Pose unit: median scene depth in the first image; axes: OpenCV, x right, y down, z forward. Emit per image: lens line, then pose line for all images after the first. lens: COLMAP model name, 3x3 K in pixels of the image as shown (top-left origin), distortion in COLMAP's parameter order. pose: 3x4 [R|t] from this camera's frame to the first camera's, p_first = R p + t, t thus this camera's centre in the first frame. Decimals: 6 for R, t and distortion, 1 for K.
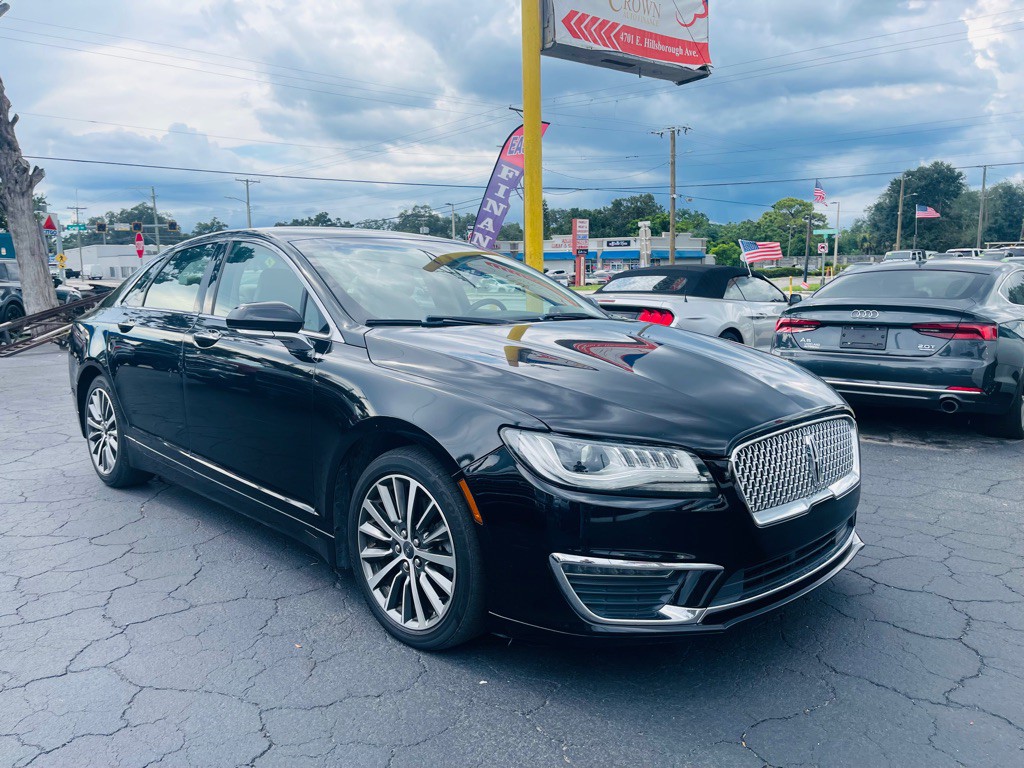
lens RADIAL K [[769.6, 0, 508.0], [0, 769.6, 386.6], [0, 0, 1]] dist [0.080471, -0.107489]
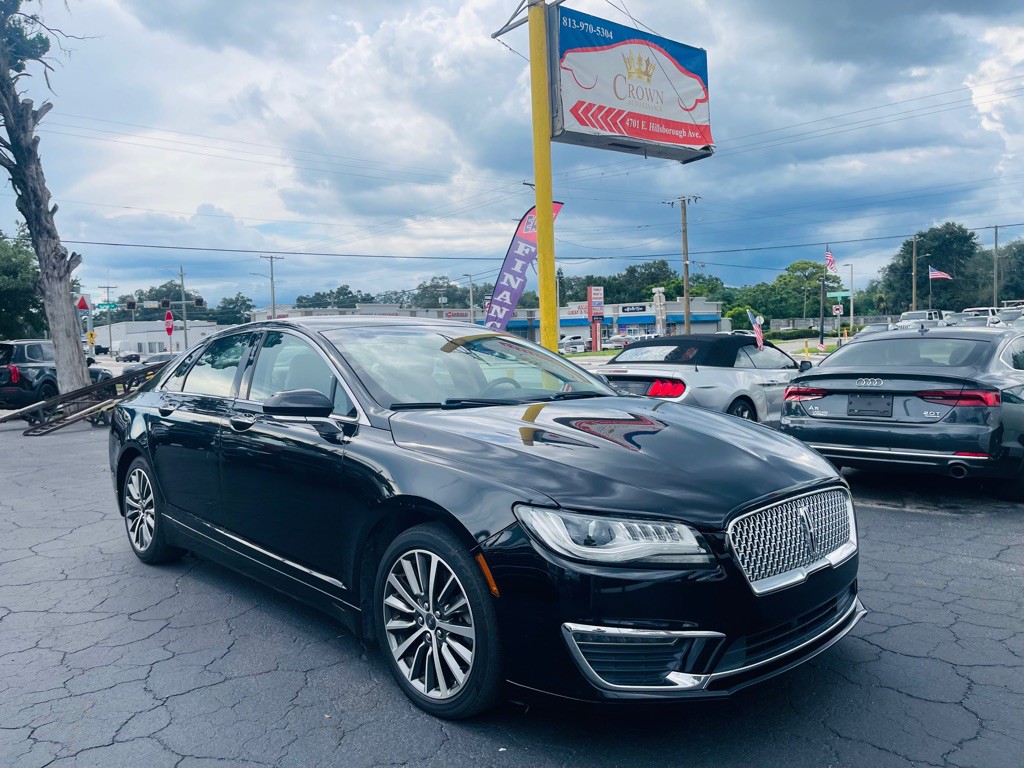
lens RADIAL K [[769.6, 0, 506.3], [0, 769.6, 379.6], [0, 0, 1]] dist [0.080471, -0.107489]
pose [[0.999474, -0.019532, -0.025887, 0.005498], [0.017011, 0.995400, -0.094281, -0.010361], [0.027609, 0.093792, 0.995209, -0.052767]]
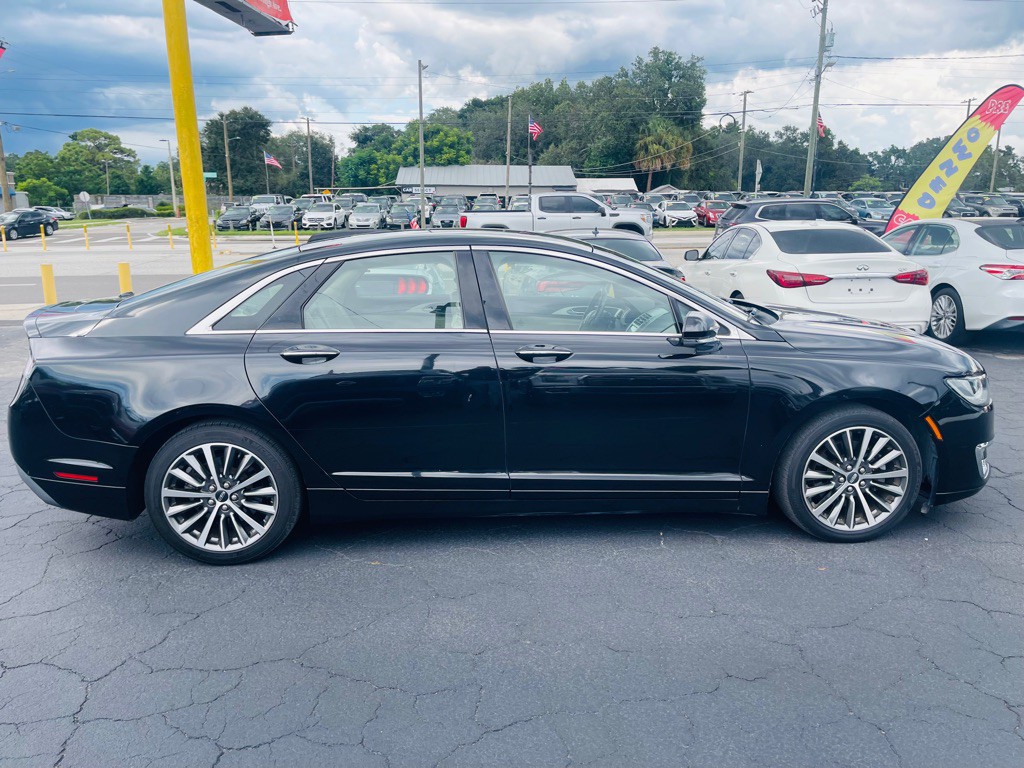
lens RADIAL K [[769.6, 0, 528.4], [0, 769.6, 375.0], [0, 0, 1]] dist [0.080471, -0.107489]
pose [[0.661802, -0.157267, 0.732997, -0.884509], [0.111065, 0.987527, 0.111600, -0.114778], [-0.741405, 0.007553, 0.671015, 0.279036]]
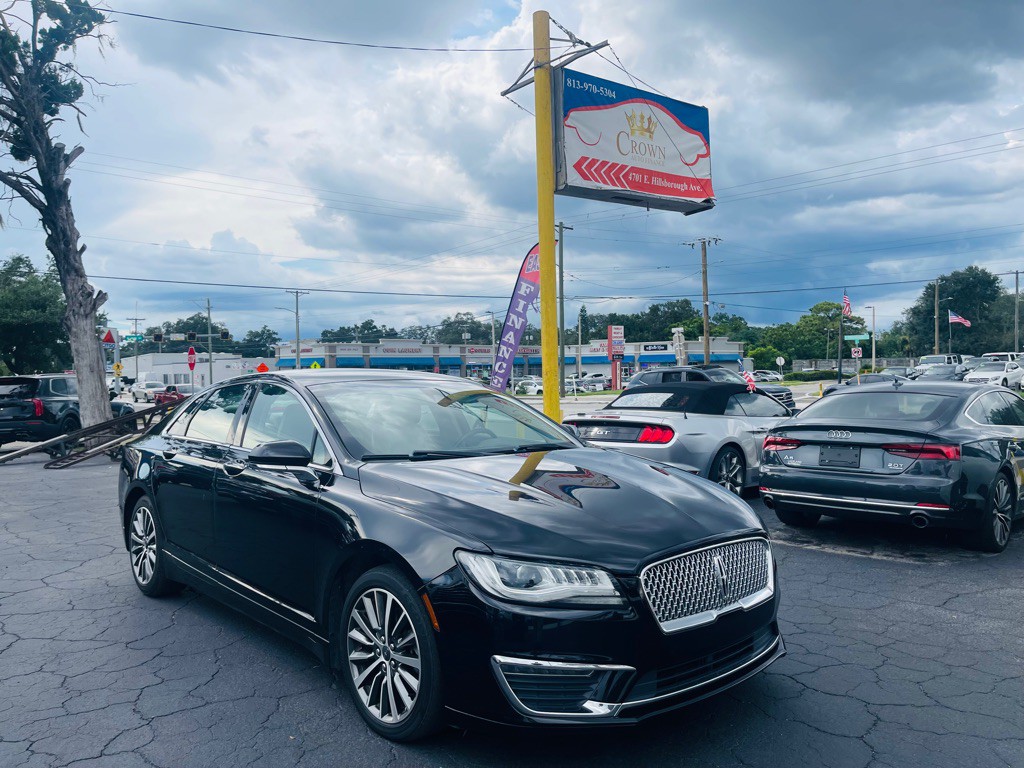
lens RADIAL K [[769.6, 0, 519.5], [0, 769.6, 388.5], [0, 0, 1]] dist [0.080471, -0.107489]
pose [[0.999248, -0.005930, -0.038326, 0.072065], [0.000931, 0.991625, -0.129147, -0.022392], [0.038771, 0.129014, 0.990885, -0.133880]]
